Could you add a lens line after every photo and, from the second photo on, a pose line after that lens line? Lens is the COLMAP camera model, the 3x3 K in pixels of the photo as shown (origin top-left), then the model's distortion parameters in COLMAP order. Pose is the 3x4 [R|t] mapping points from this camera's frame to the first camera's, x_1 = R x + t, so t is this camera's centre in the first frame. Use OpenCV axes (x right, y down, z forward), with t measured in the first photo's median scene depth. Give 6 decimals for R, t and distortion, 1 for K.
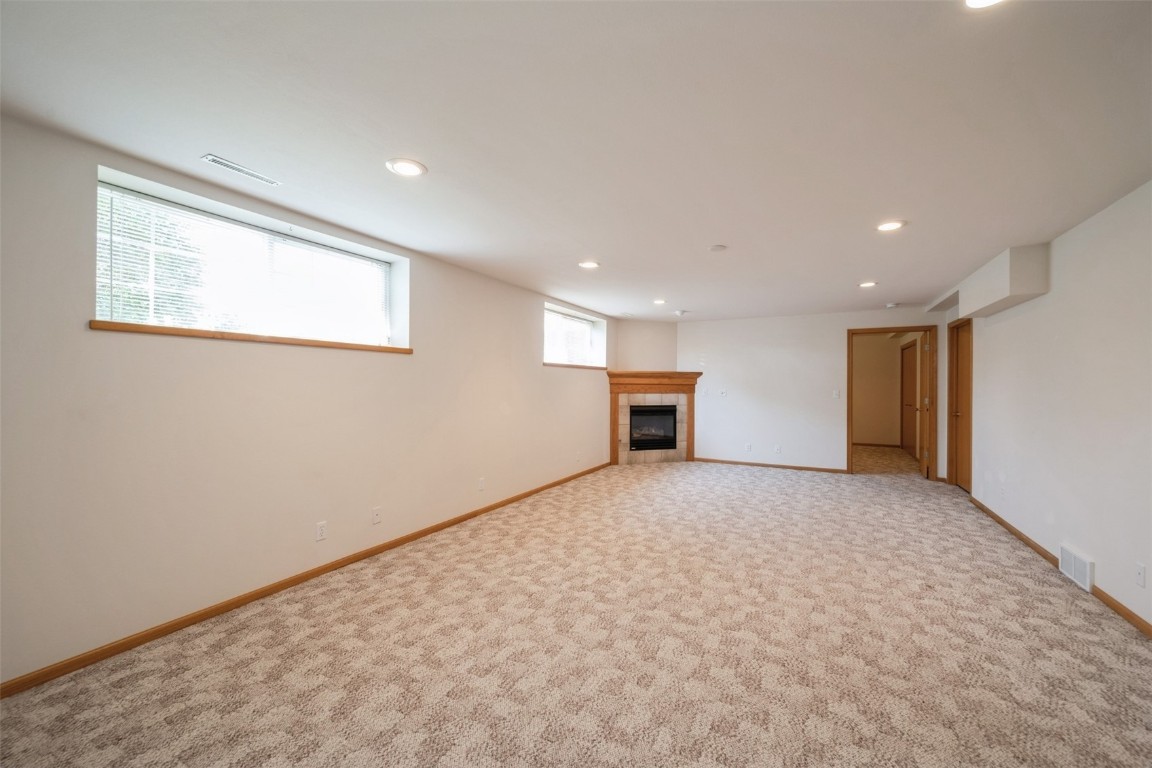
lens RADIAL K [[463.5, 0, 577.7], [0, 463.5, 382.0], [0, 0, 1]] dist [-0.000905, 0.000909]
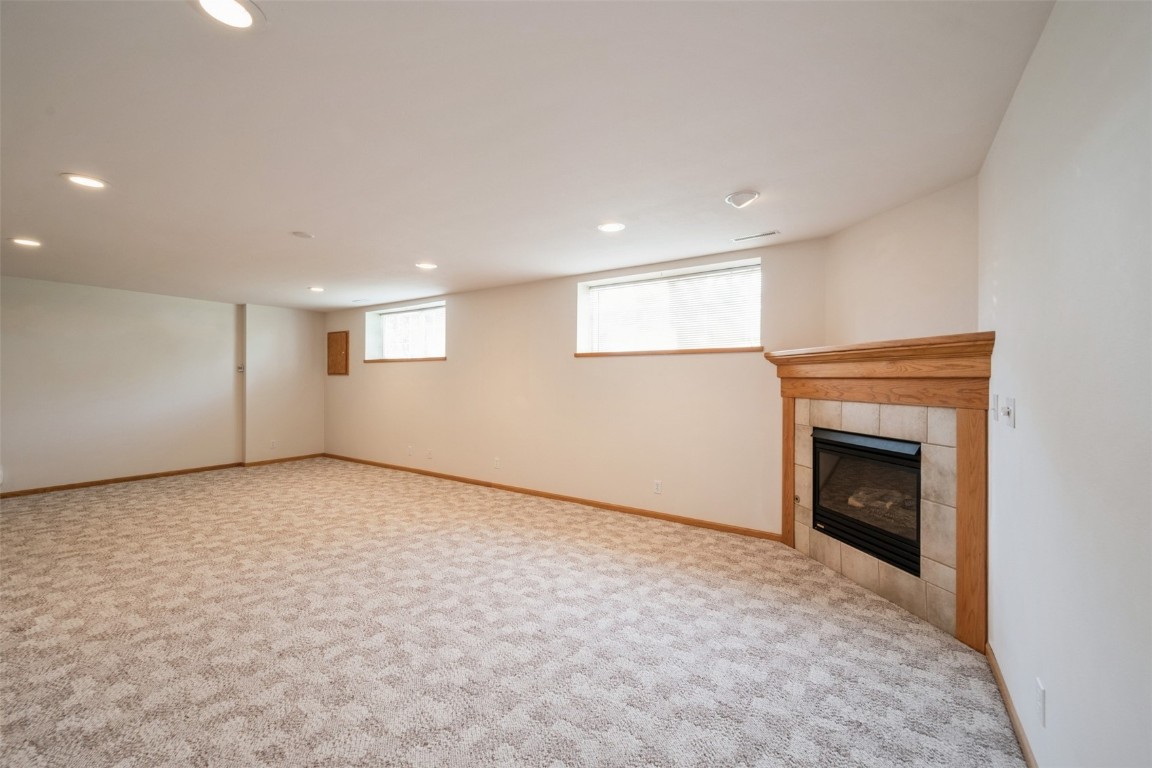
lens RADIAL K [[463.5, 0, 577.7], [0, 463.5, 382.0], [0, 0, 1]] dist [-0.000905, 0.000909]
pose [[-0.121481, -0.000244, -0.992594, 0.582420], [0.002442, 0.999997, -0.000545, 0.007649], [0.992591, -0.002490, -0.121480, 0.832726]]
